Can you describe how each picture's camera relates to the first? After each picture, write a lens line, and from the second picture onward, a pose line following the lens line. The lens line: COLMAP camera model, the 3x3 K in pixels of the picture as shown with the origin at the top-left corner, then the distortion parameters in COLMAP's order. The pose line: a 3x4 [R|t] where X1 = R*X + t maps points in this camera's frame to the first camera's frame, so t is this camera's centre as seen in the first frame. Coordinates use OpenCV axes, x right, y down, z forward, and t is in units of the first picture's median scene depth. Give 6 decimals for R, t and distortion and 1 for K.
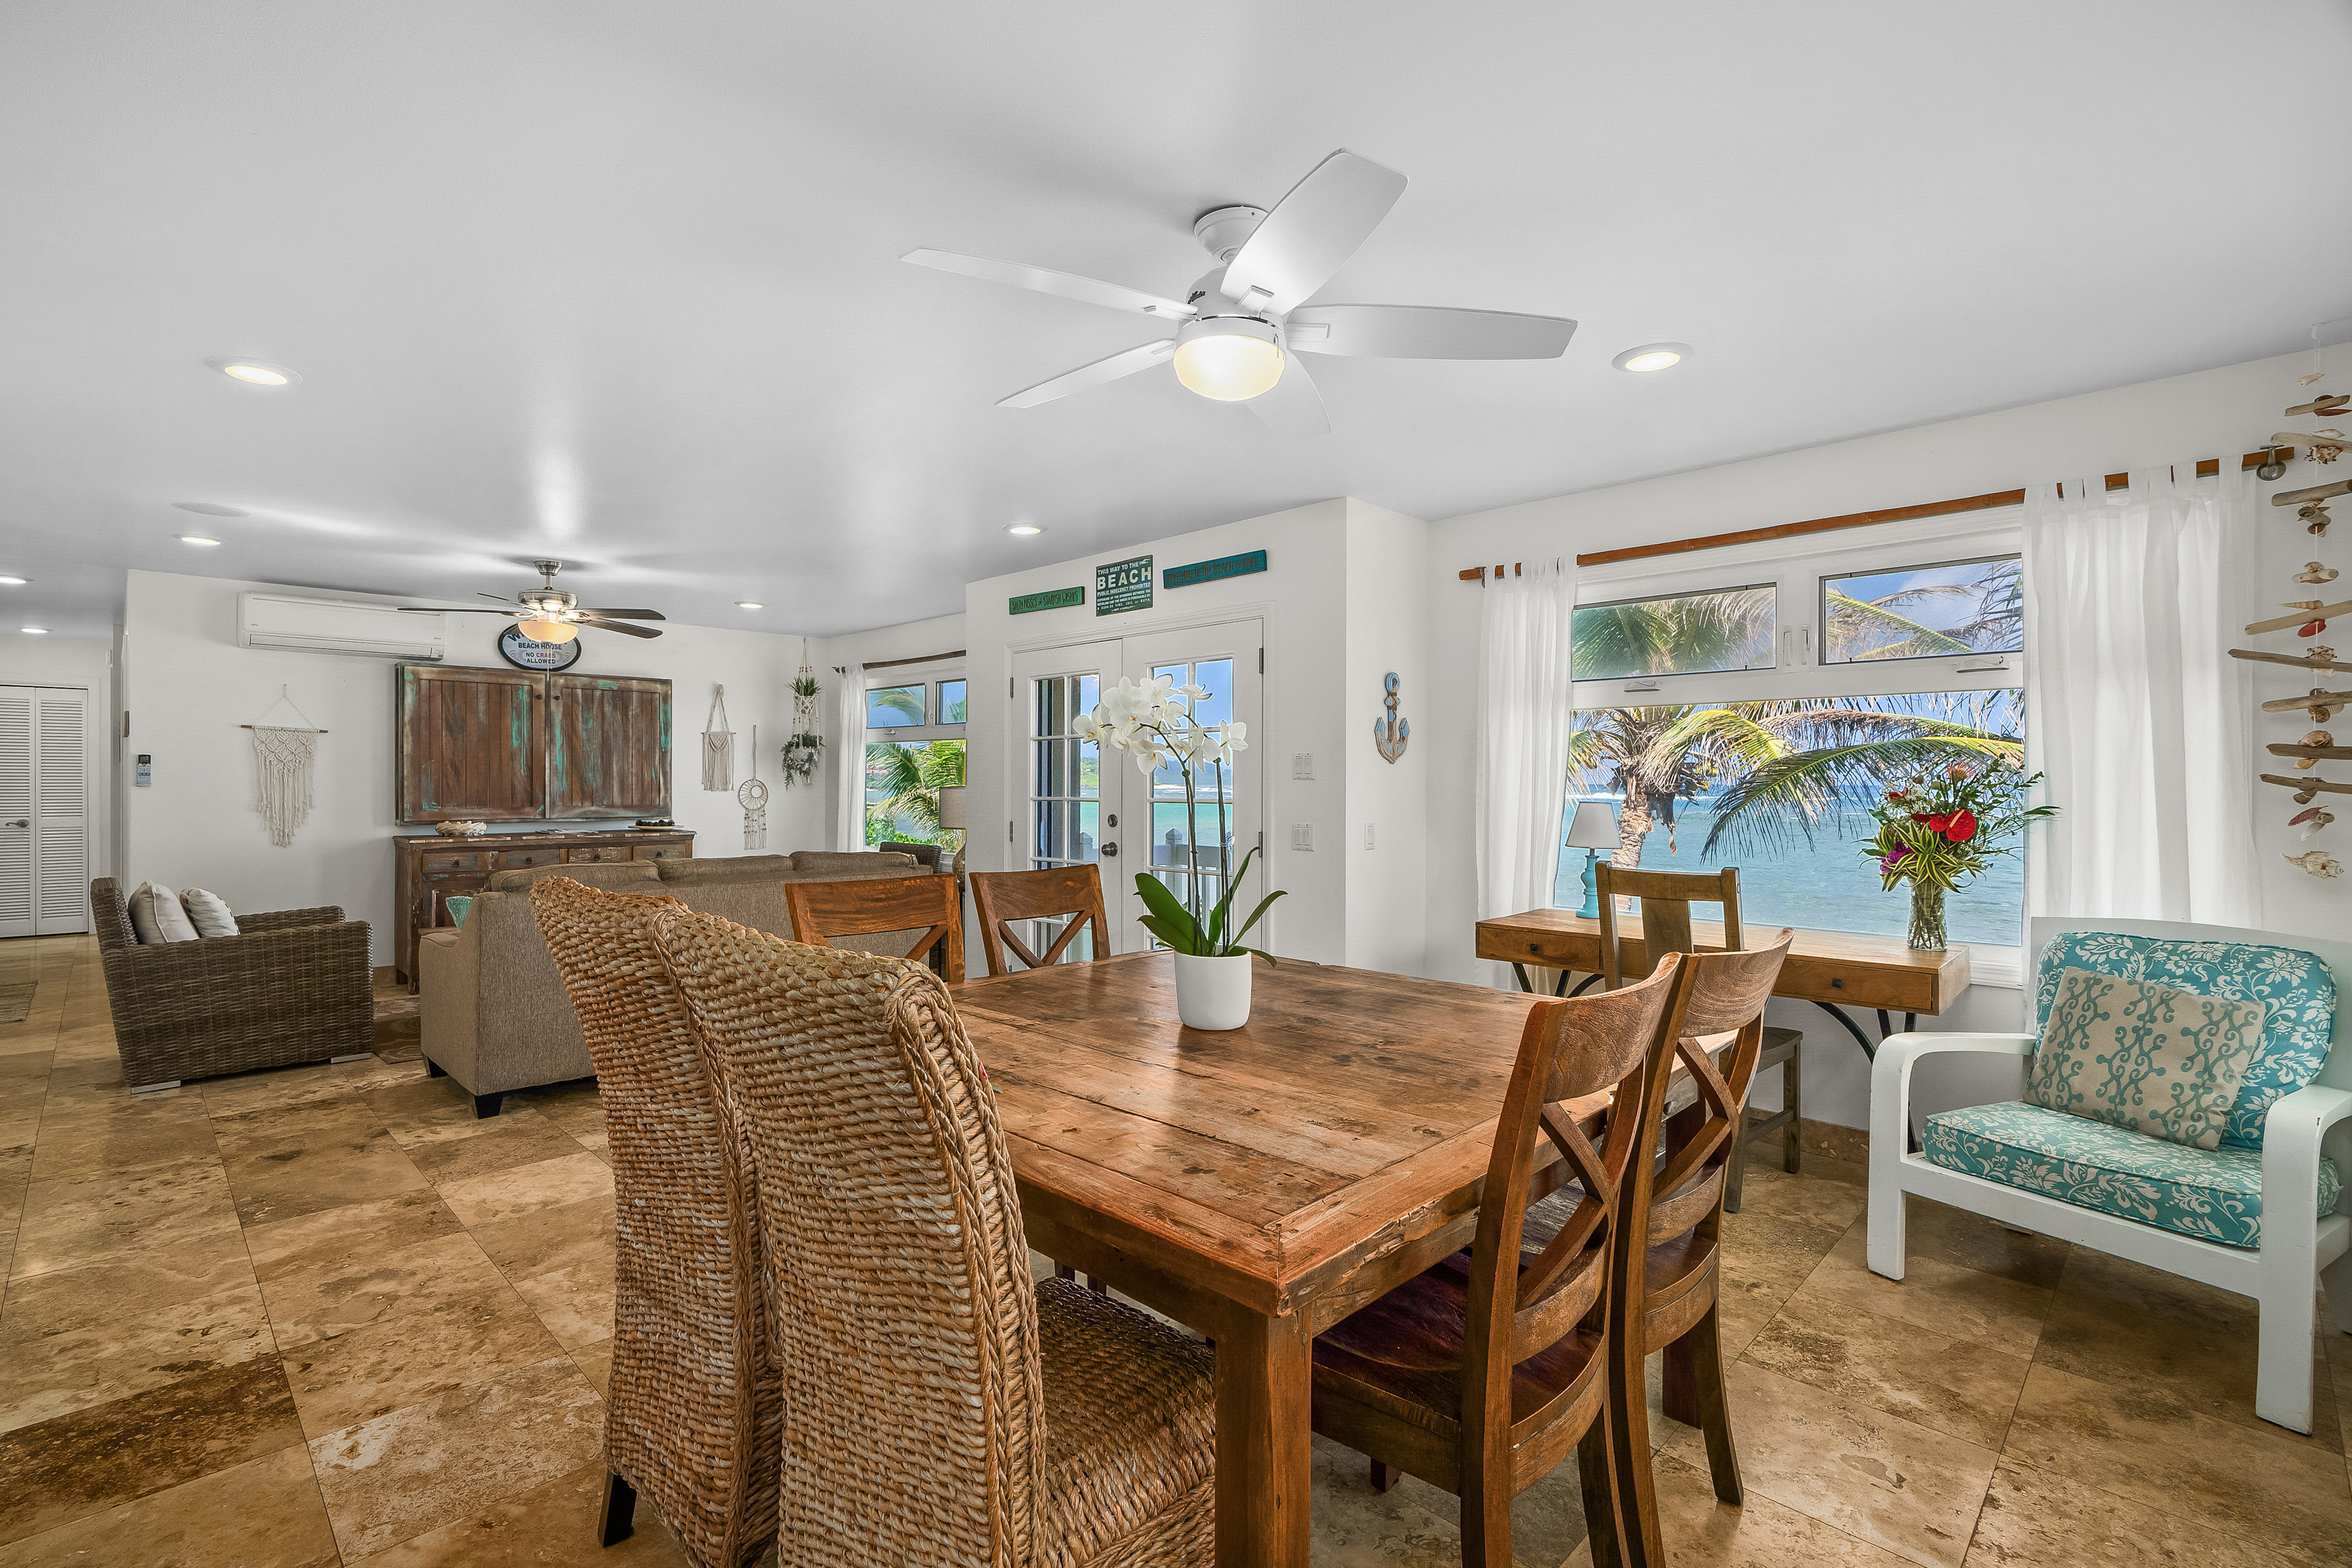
lens RADIAL K [[1070.0, 0, 1176.0], [0, 1070.0, 784.0], [0, 0, 1]] dist [-0.000410, 0.000082]
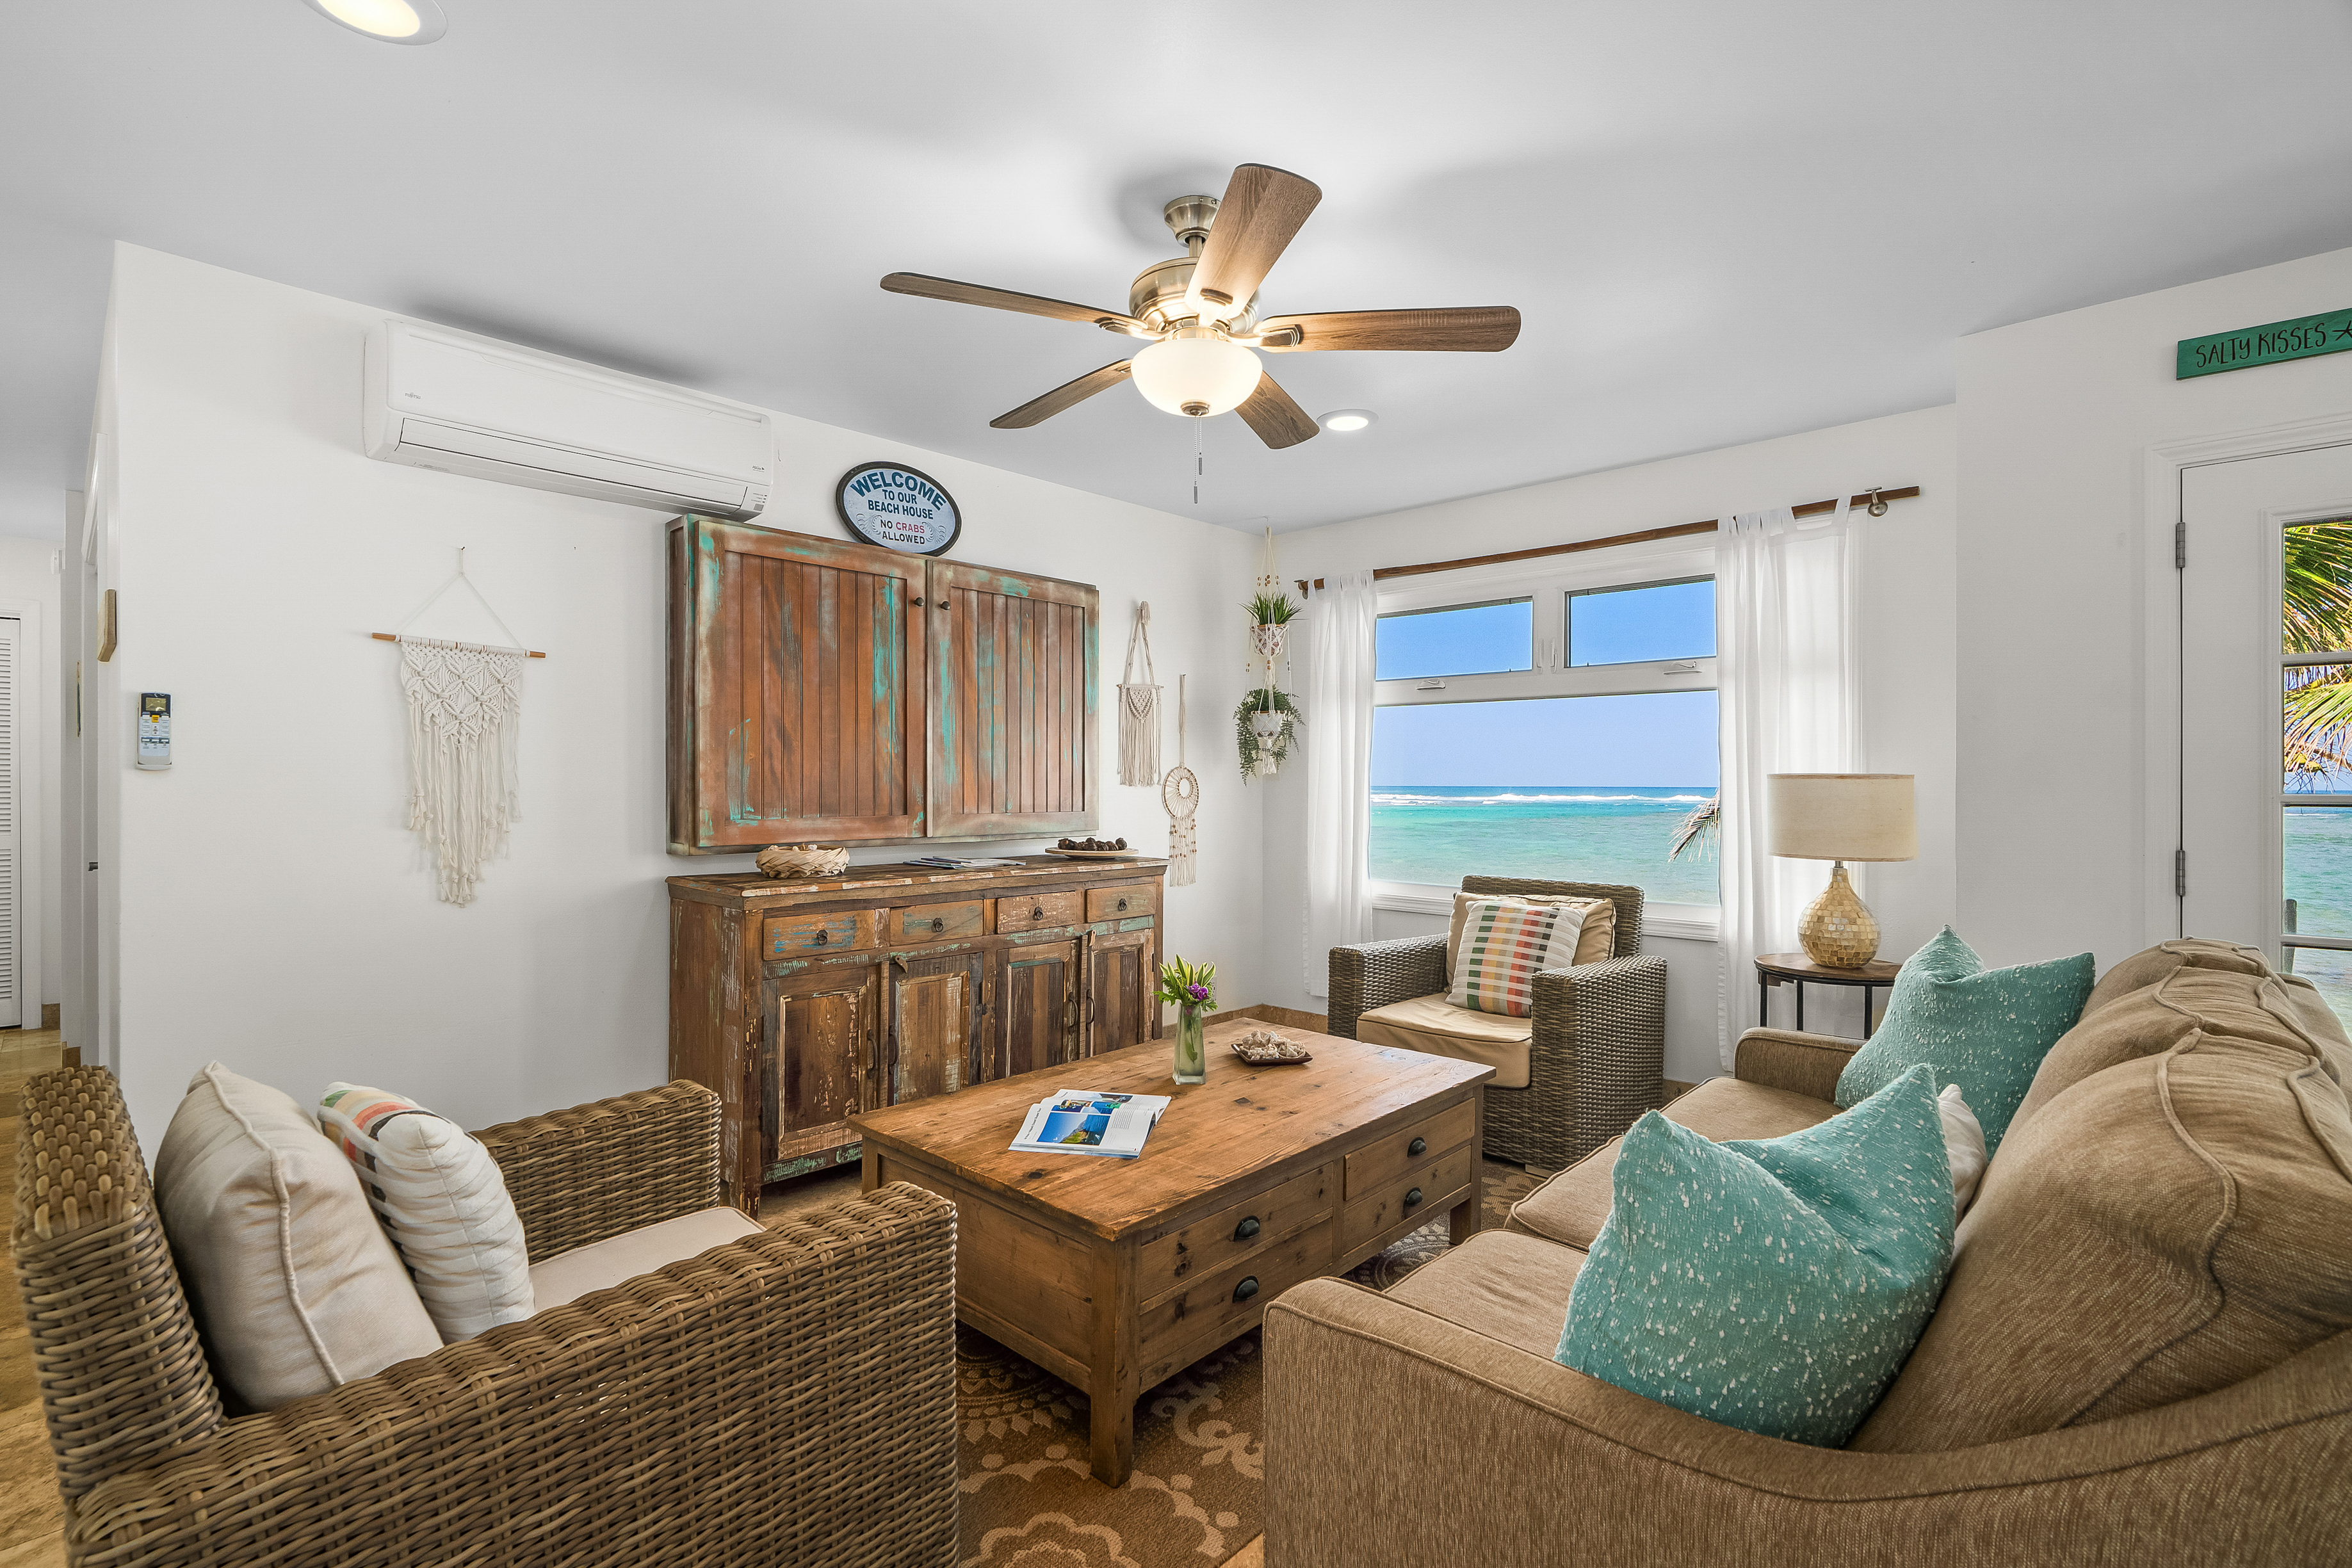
lens RADIAL K [[1074.4, 0, 1176.0], [0, 1074.4, 784.0], [0, 0, 1]] dist [-0.002292, 0.000139]
pose [[0.999634, -0.000397, 0.027068, -0.509115], [0.000431, 0.999999, -0.001257, 0.007430], [-0.027067, 0.001268, 0.999633, 0.503300]]
